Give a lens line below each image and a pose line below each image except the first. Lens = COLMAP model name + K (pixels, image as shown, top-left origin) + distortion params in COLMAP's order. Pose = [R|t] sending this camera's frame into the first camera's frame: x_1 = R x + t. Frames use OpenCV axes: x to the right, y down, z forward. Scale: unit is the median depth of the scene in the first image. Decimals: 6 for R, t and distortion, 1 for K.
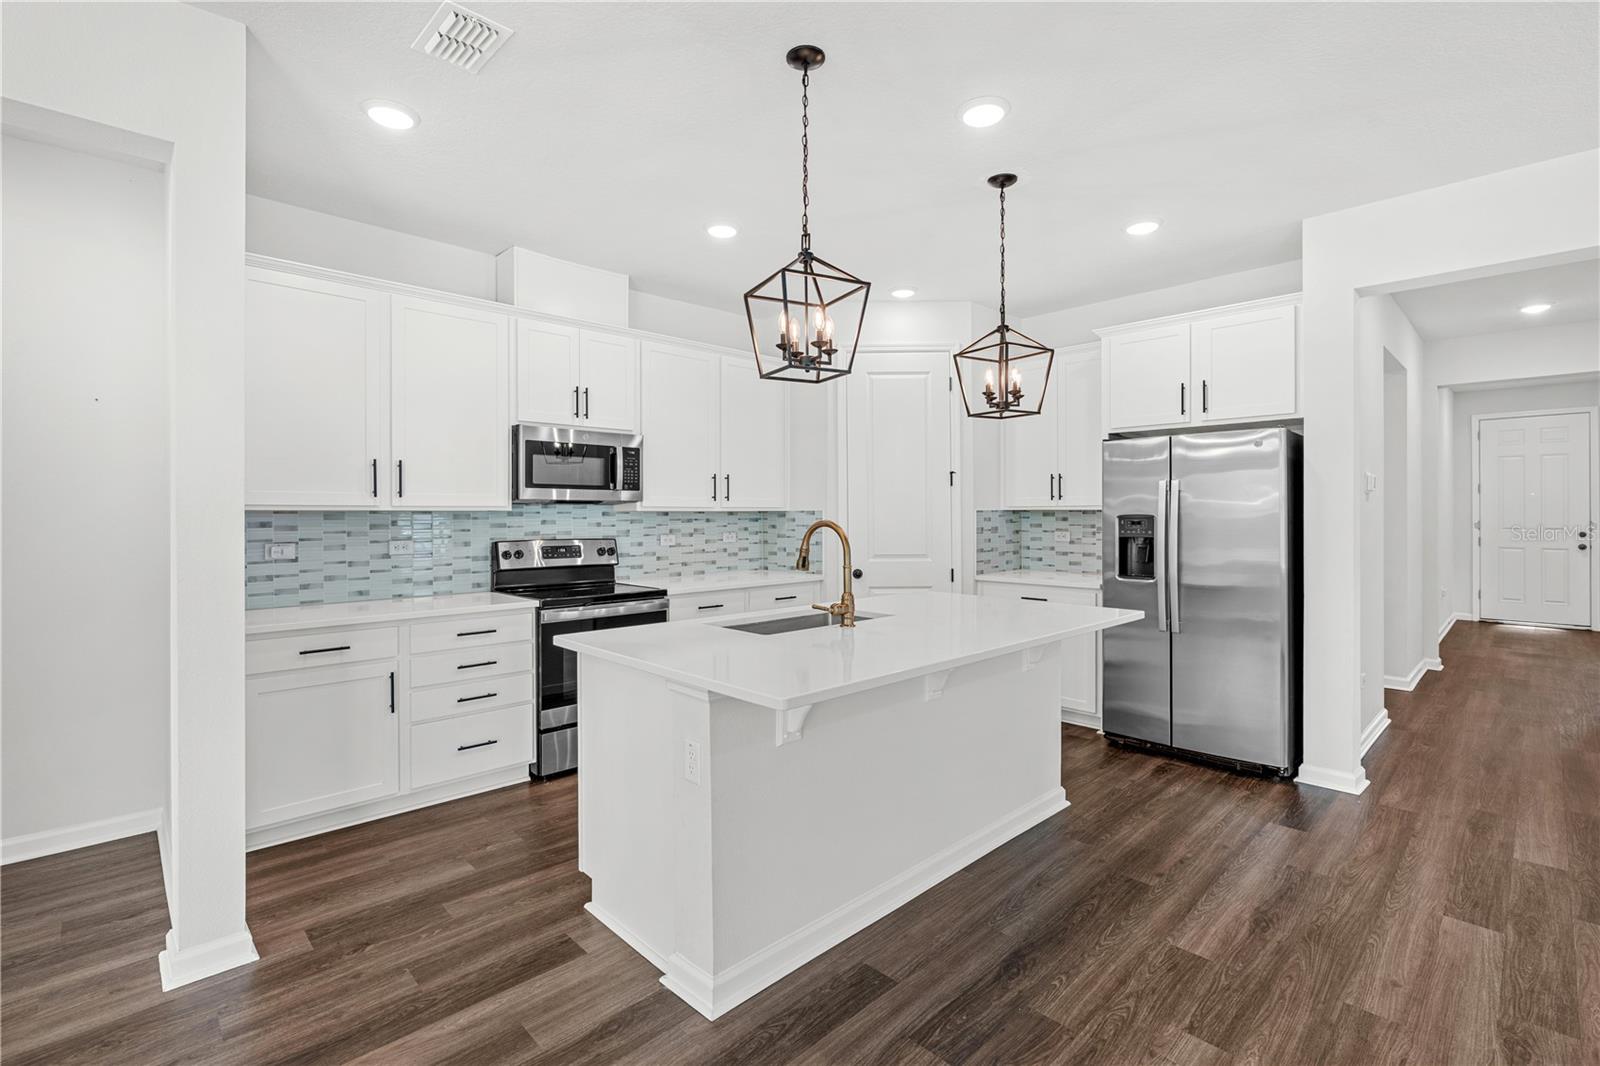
lens RADIAL K [[723.8, 0, 808.1], [0, 723.8, 511.4], [0, 0, 1]] dist [-0.006782, 0.004063]
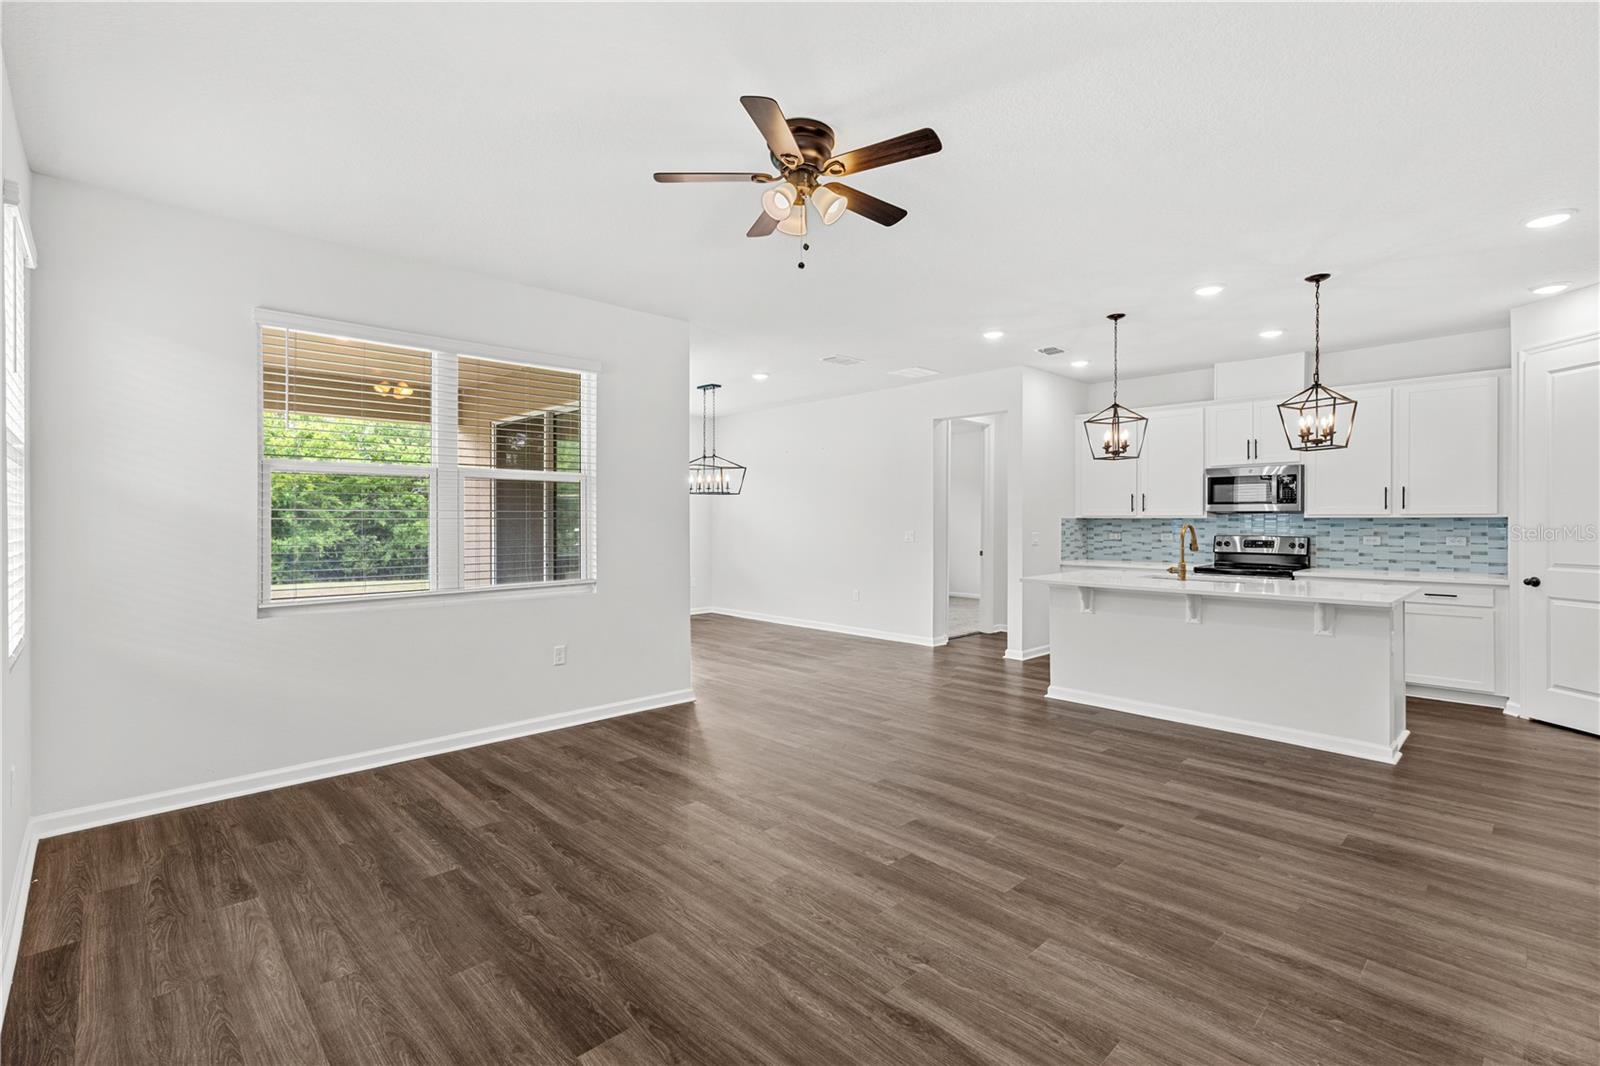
lens RADIAL K [[723.8, 0, 801.4], [0, 723.8, 521.0], [0, 0, 1]] dist [-0.006782, 0.004063]
pose [[-0.001111, 0.004981, -0.999987, 1.341763], [0.005388, 0.999973, 0.004975, -0.007201], [0.999985, -0.005383, -0.001138, 0.018779]]
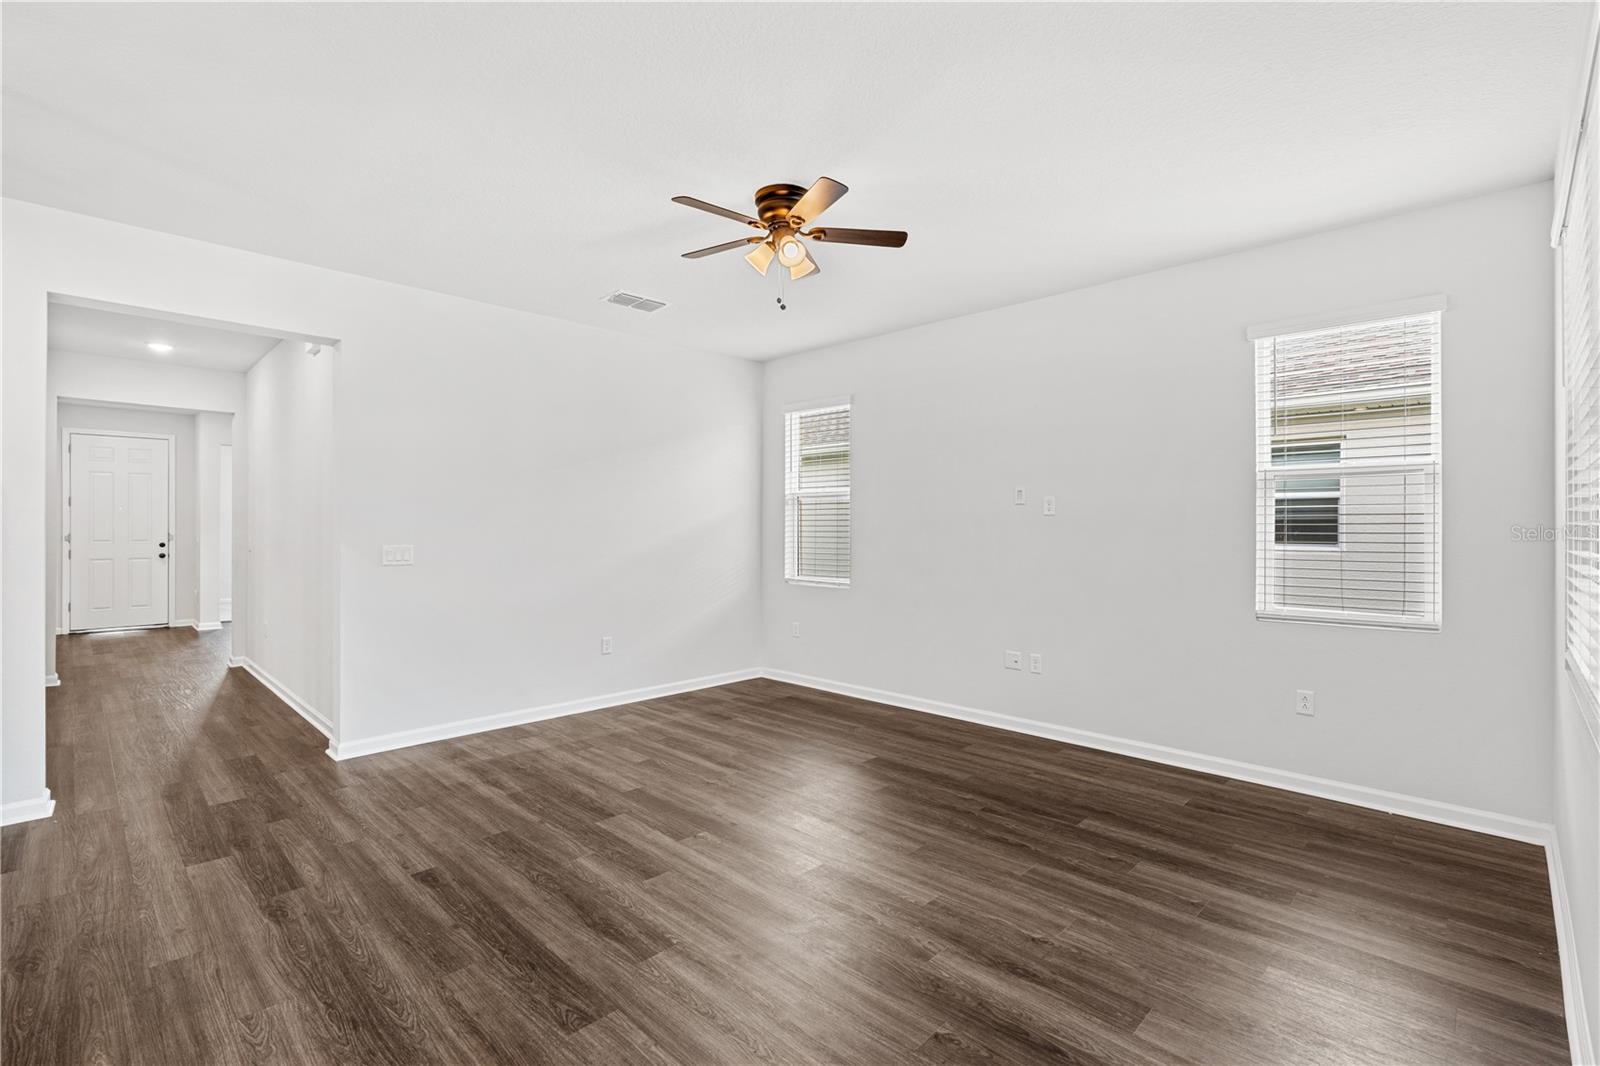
lens RADIAL K [[723.8, 0, 808.3], [0, 723.8, 534.2], [0, 0, 1]] dist [-0.006782, 0.004063]
pose [[-0.037998, -0.006009, 0.999260, -0.203076], [-0.007912, 0.999952, 0.005712, 0.000505], [-0.999246, -0.007689, -0.038044, 0.019875]]
